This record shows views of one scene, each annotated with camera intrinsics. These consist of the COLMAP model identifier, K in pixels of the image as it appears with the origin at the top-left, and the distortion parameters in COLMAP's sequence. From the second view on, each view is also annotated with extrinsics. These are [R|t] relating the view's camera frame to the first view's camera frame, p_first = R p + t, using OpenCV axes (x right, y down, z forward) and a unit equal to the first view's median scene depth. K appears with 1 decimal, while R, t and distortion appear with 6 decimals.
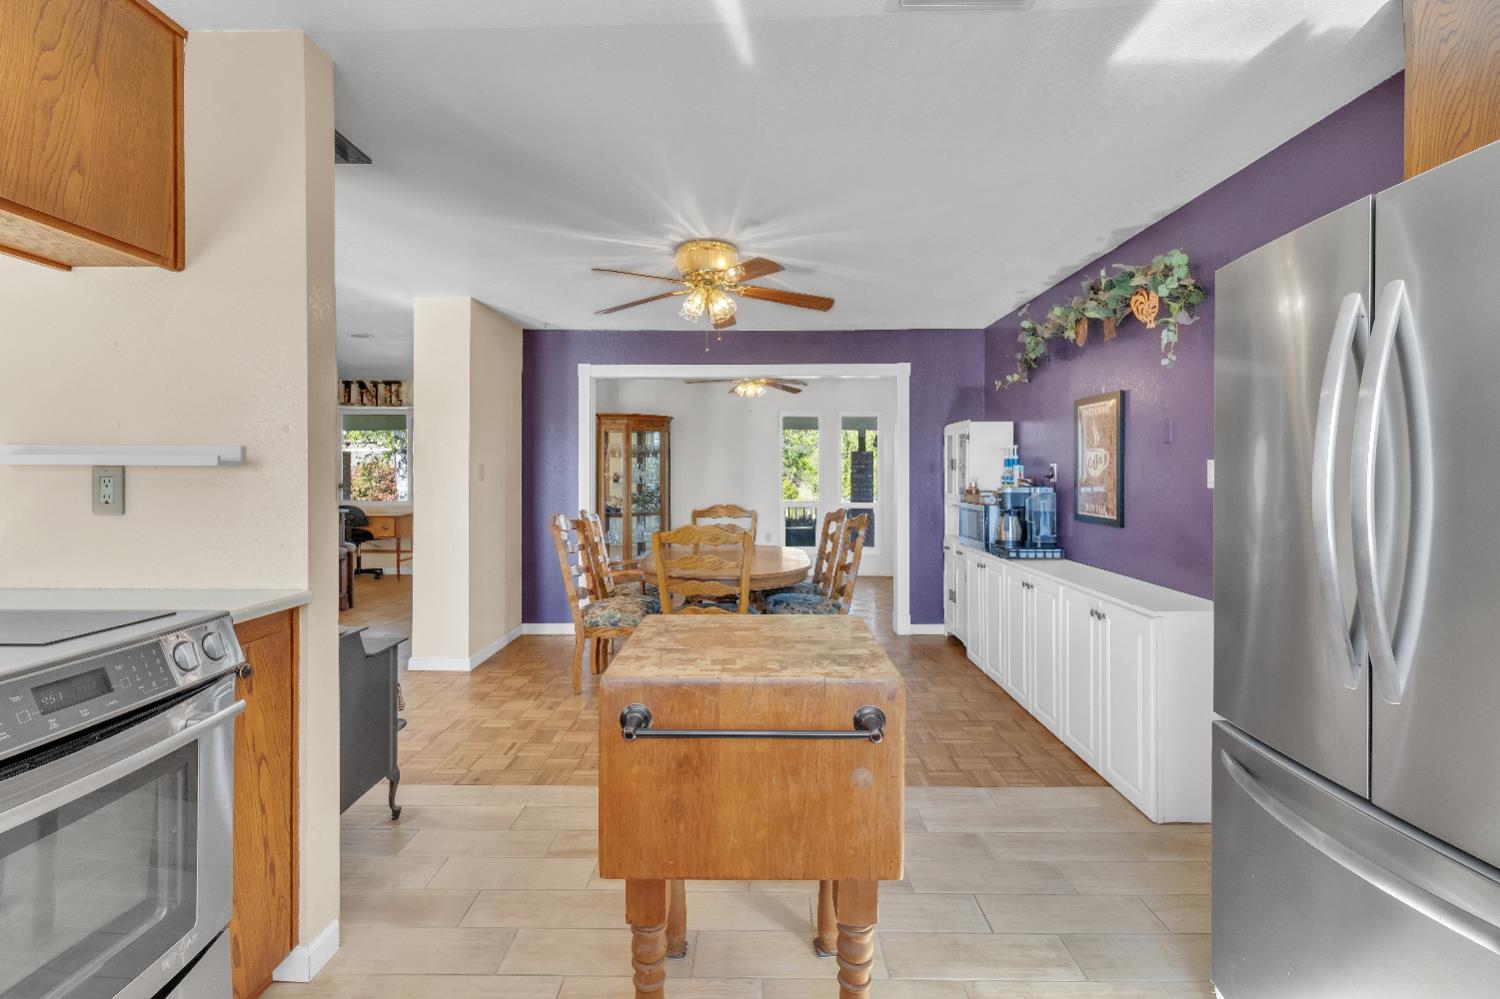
lens RADIAL K [[672.9, 0, 750.3], [0, 672.9, 473.4], [0, 0, 1]] dist [0.001133, 0.000145]
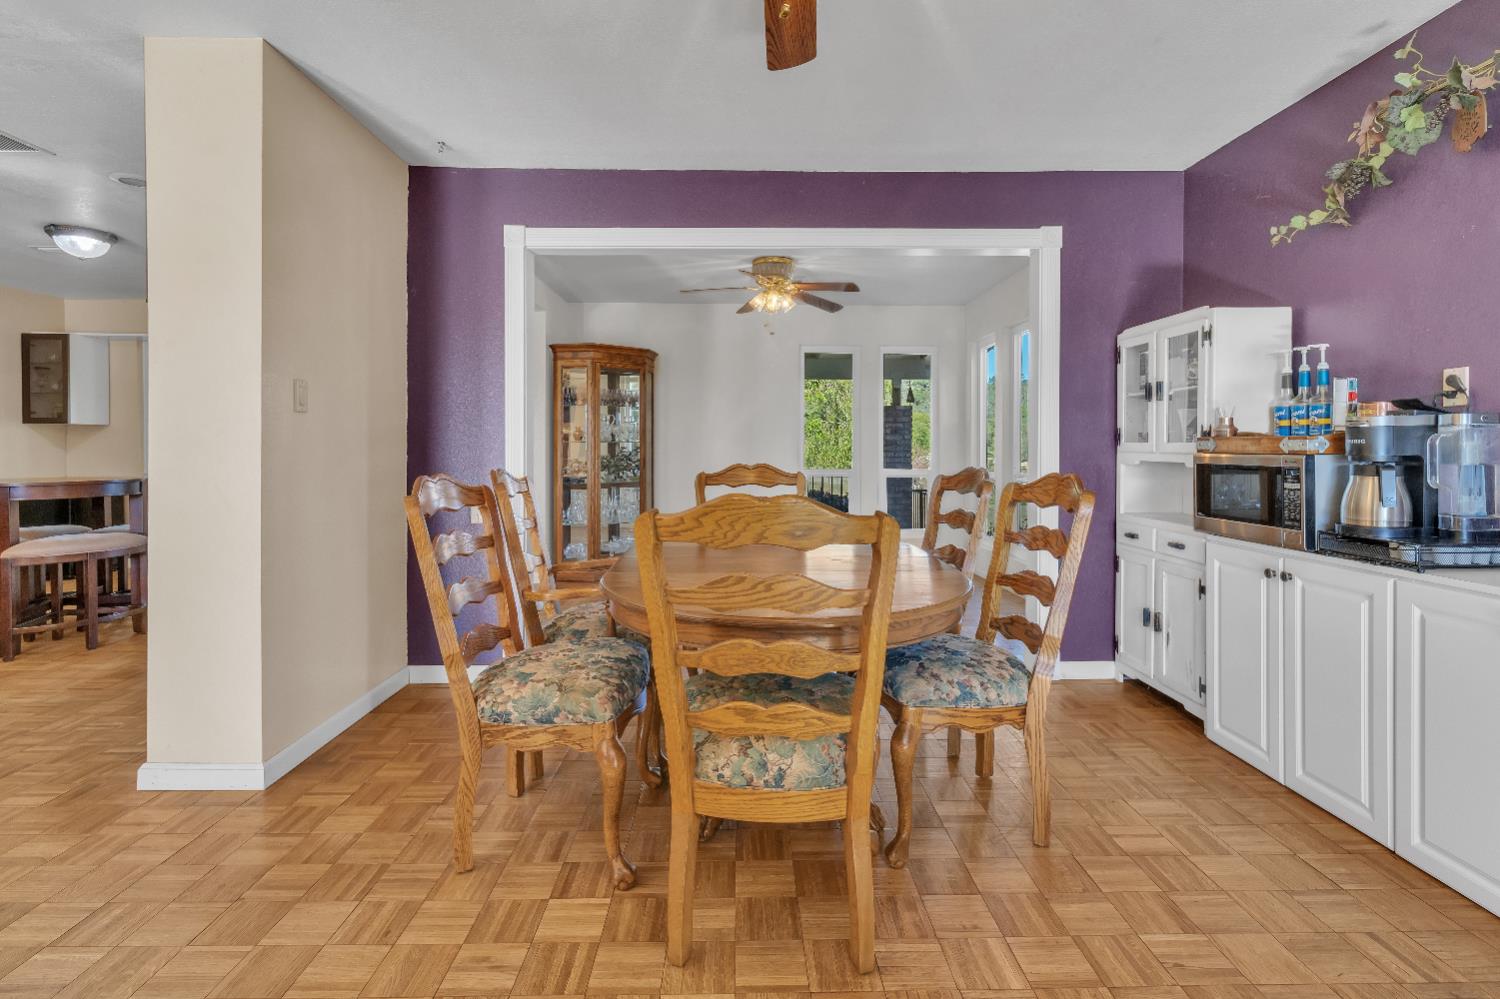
lens RADIAL K [[684.1, 0, 747.7], [0, 684.1, 448.1], [0, 0, 1]] dist [-0.001688, -0.000205]
pose [[0.999592, -0.000192, 0.028567, -0.050247], [0.000245, 0.999998, -0.001849, 0.028535], [-0.028567, 0.001855, 0.999590, 0.335490]]
